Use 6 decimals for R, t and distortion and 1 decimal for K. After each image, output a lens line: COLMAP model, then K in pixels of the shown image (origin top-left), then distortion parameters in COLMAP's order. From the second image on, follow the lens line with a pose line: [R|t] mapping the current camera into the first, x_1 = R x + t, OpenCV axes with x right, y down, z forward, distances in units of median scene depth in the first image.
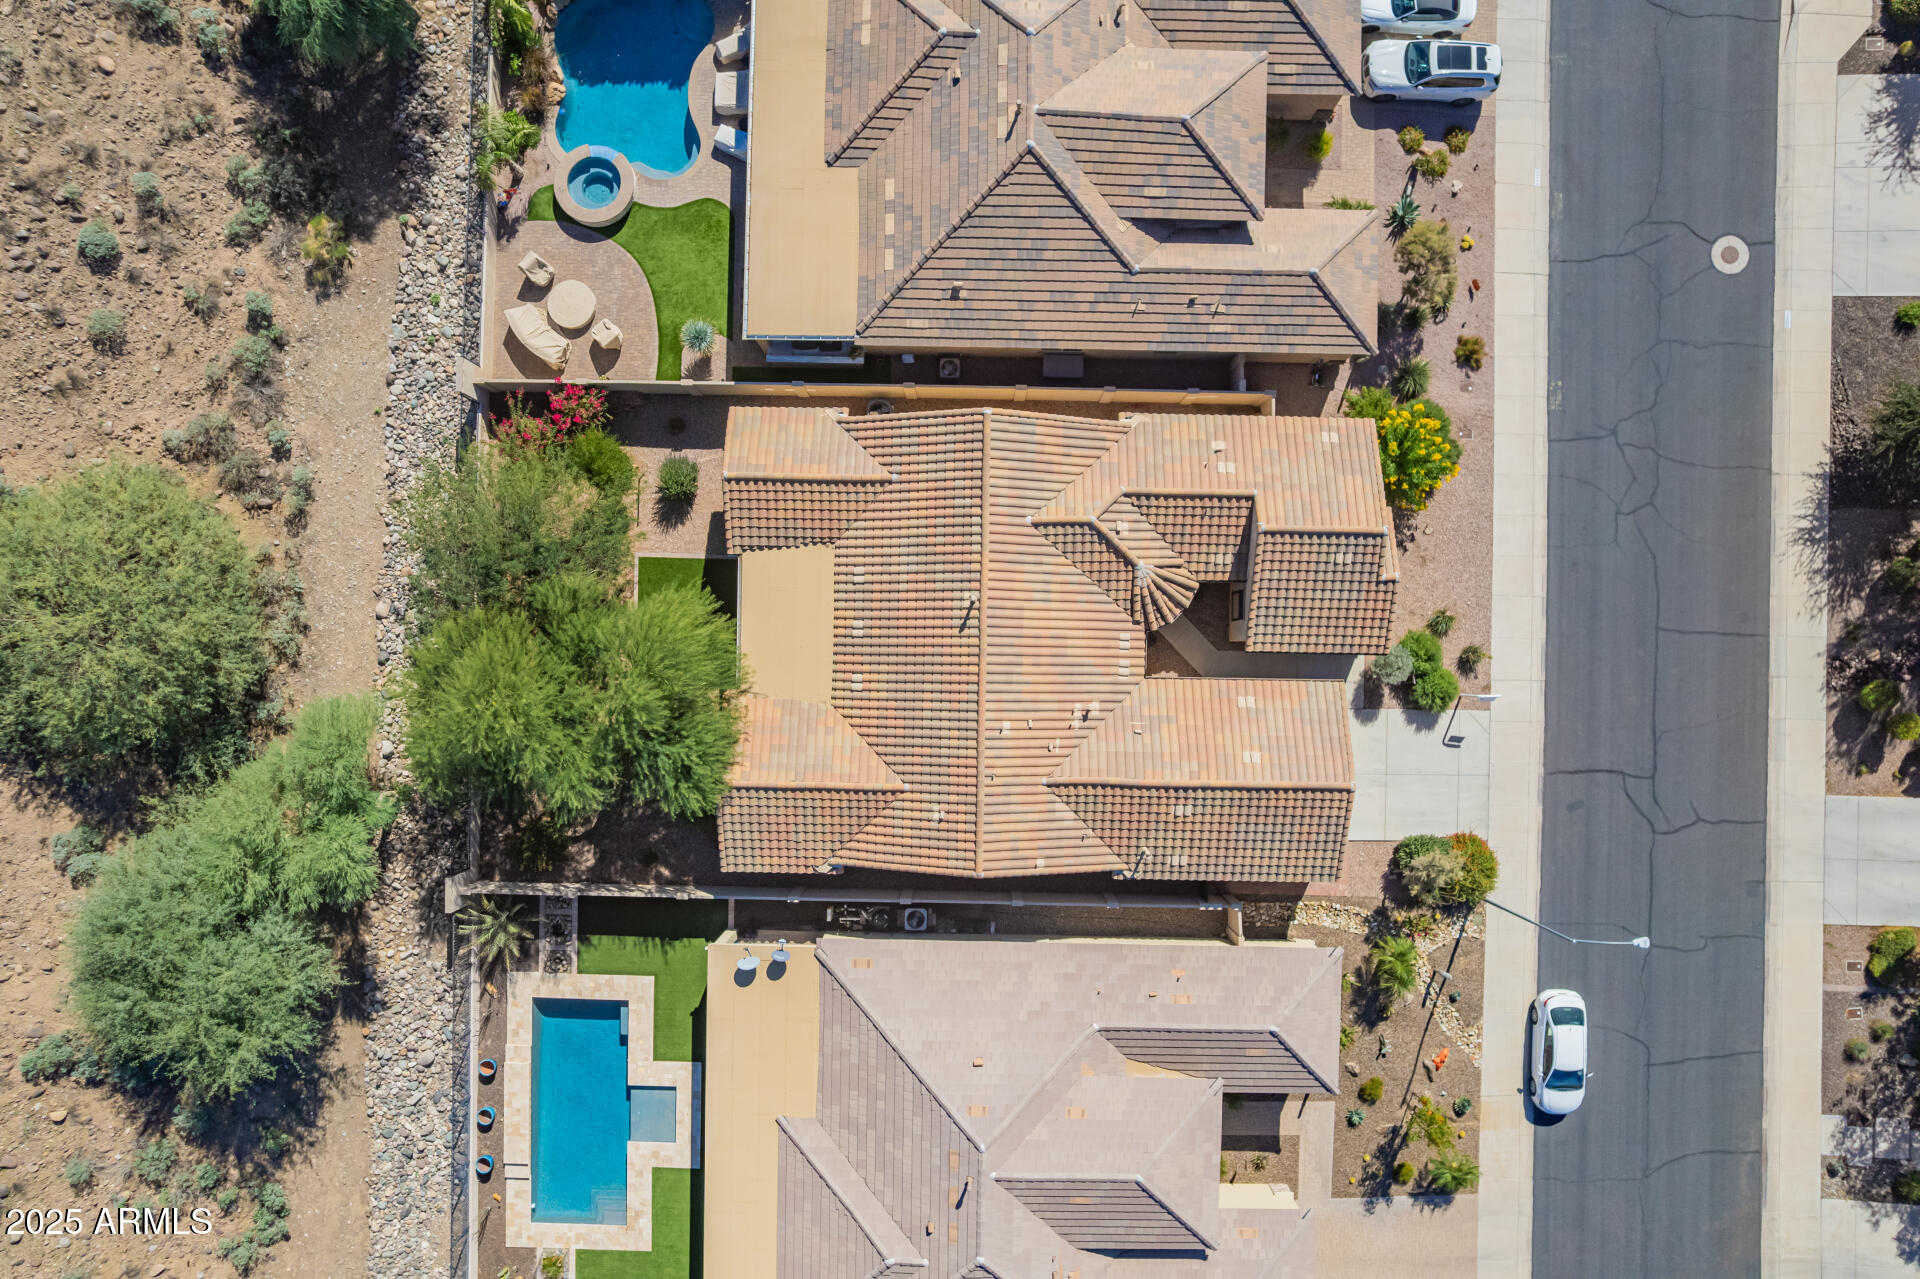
lens RADIAL K [[1229.4, 0, 960.0], [0, 1229.4, 639.5], [0, 0, 1]] dist [-0.072944, 0.071768]
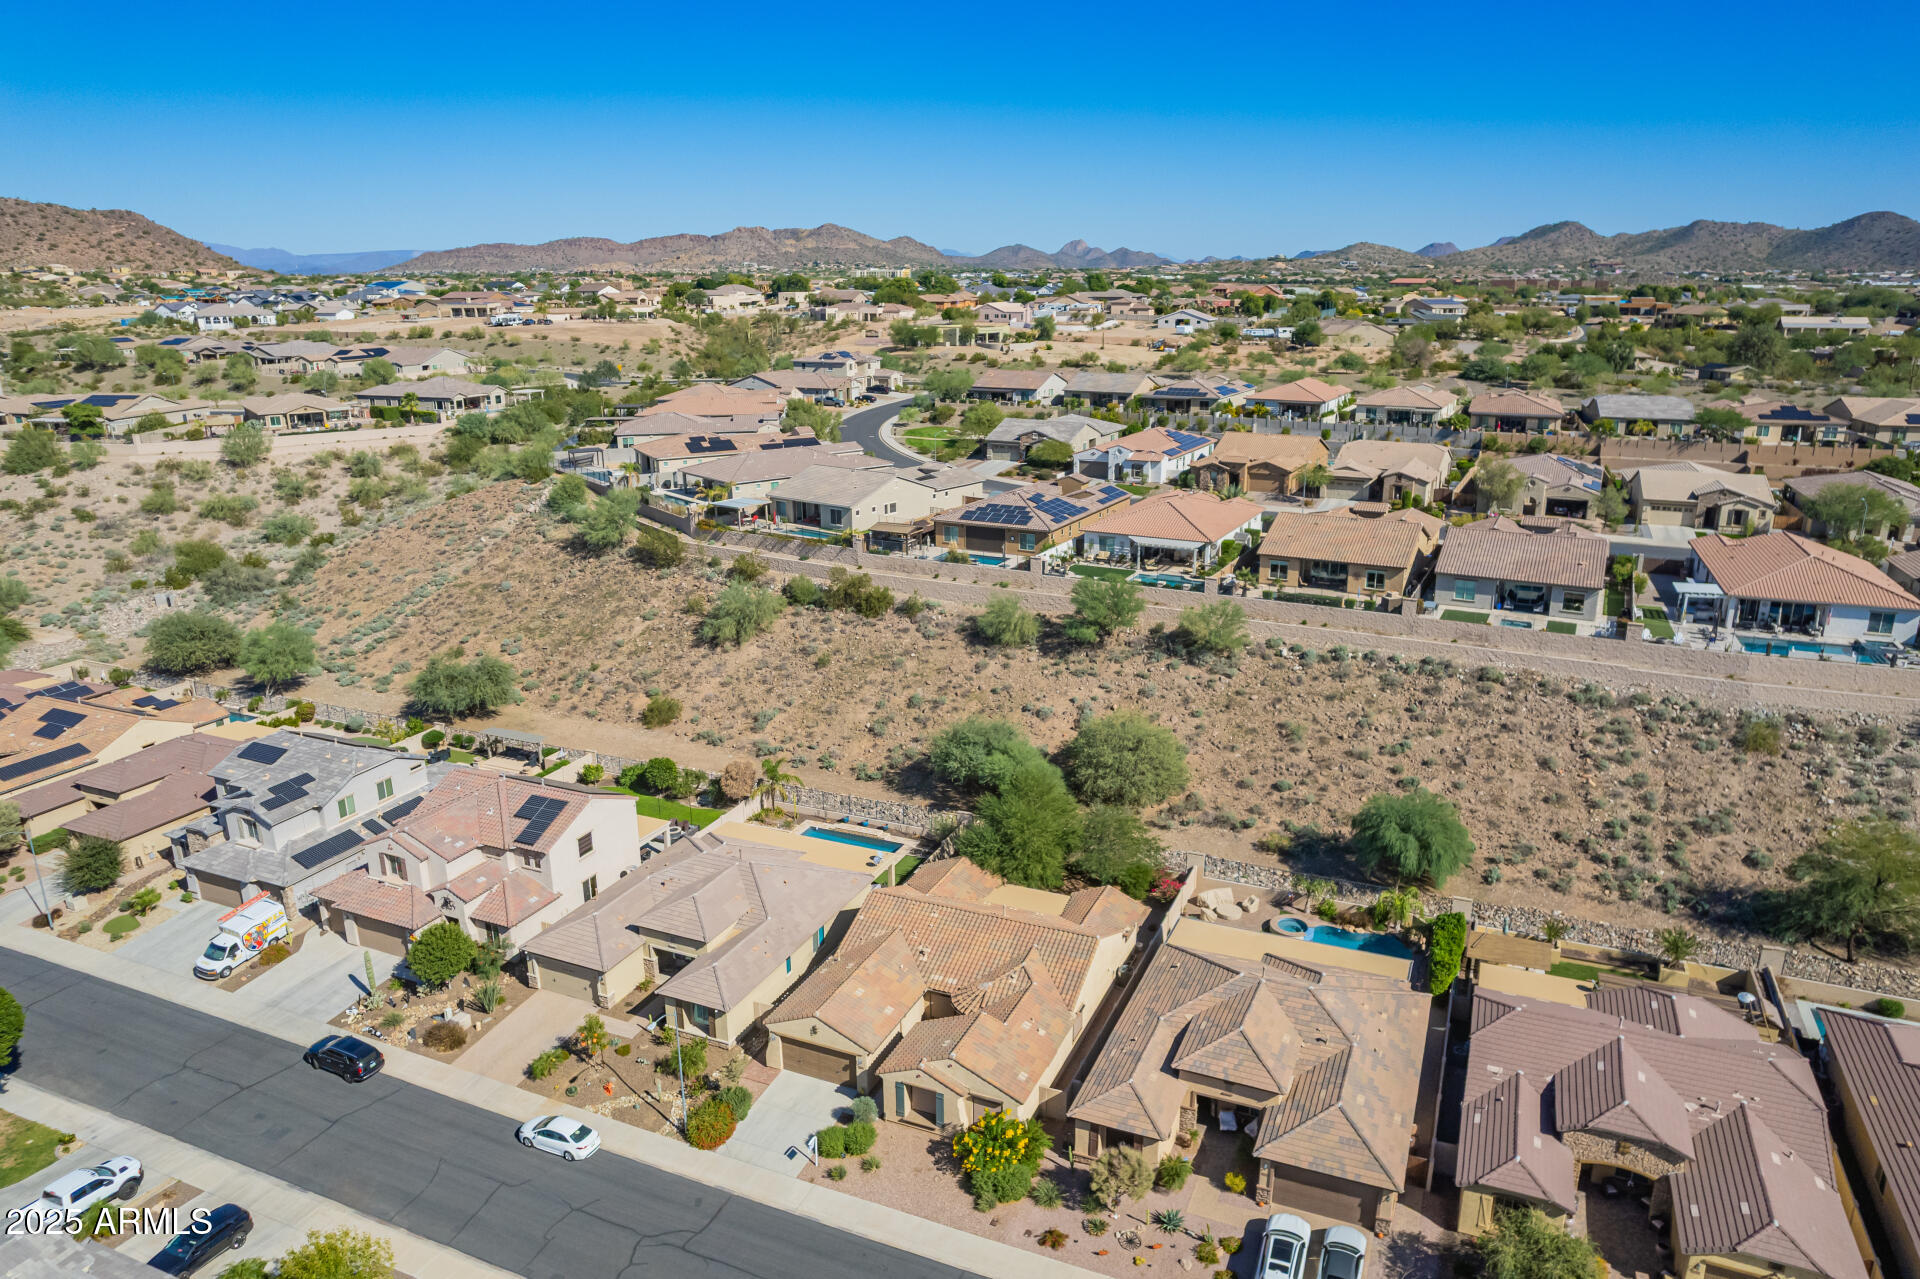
lens RADIAL K [[1229.4, 0, 960.0], [0, 1229.4, 639.5], [0, 0, 1]] dist [-0.072944, 0.071768]
pose [[-0.385664, 0.274593, -0.880830, 1.529047], [-0.922518, -0.099275, 0.372969, -0.607079], [0.014970, 0.956422, 0.291604, 0.040401]]
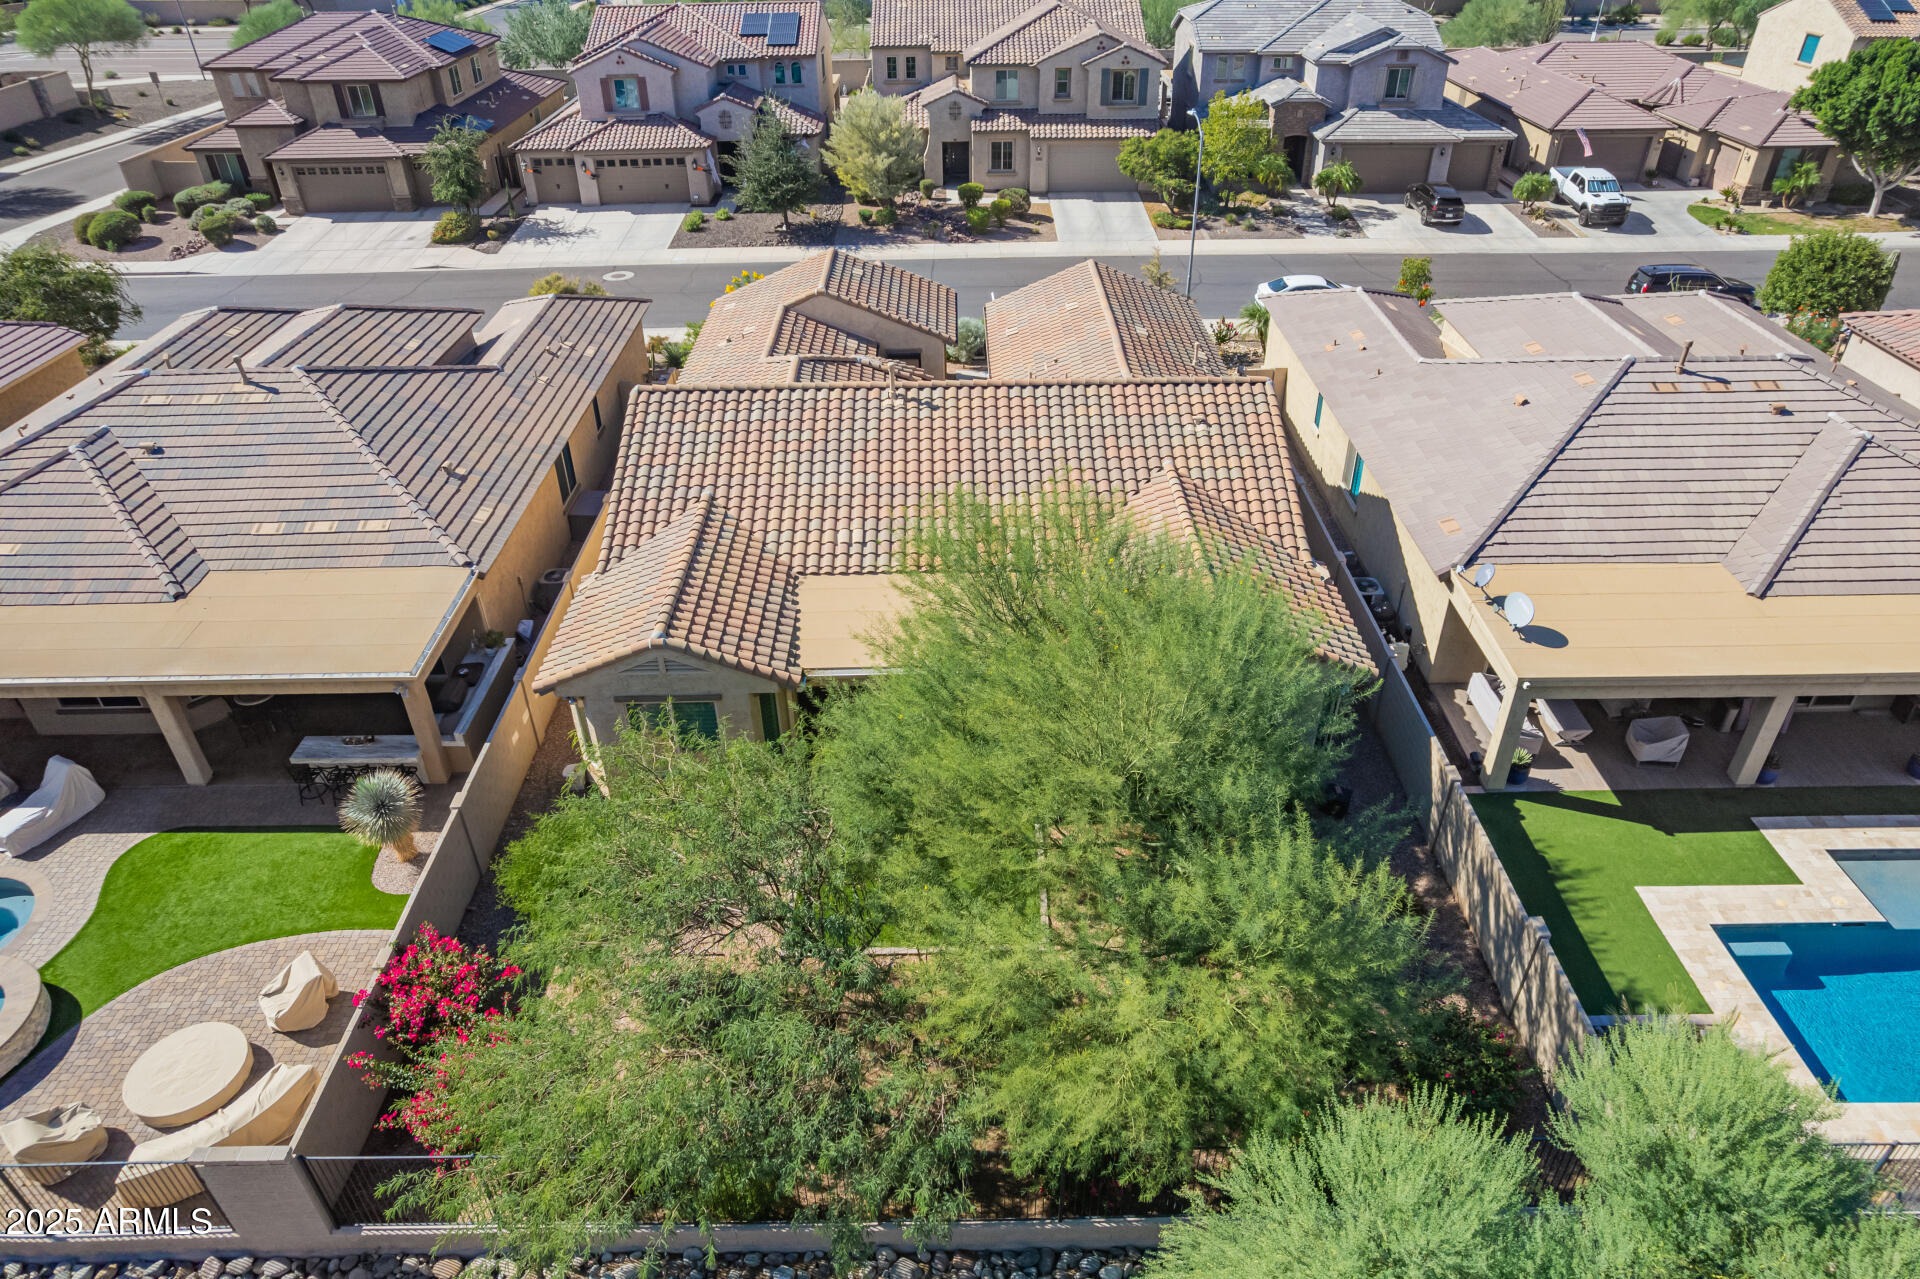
lens RADIAL K [[1229.4, 0, 960.0], [0, 1229.4, 639.5], [0, 0, 1]] dist [-0.072944, 0.071768]
pose [[-0.025675, -0.558723, 0.828957, -0.643326], [0.999670, -0.014517, 0.021178, -0.010068], [0.000201, 0.829227, 0.558912, 0.687196]]
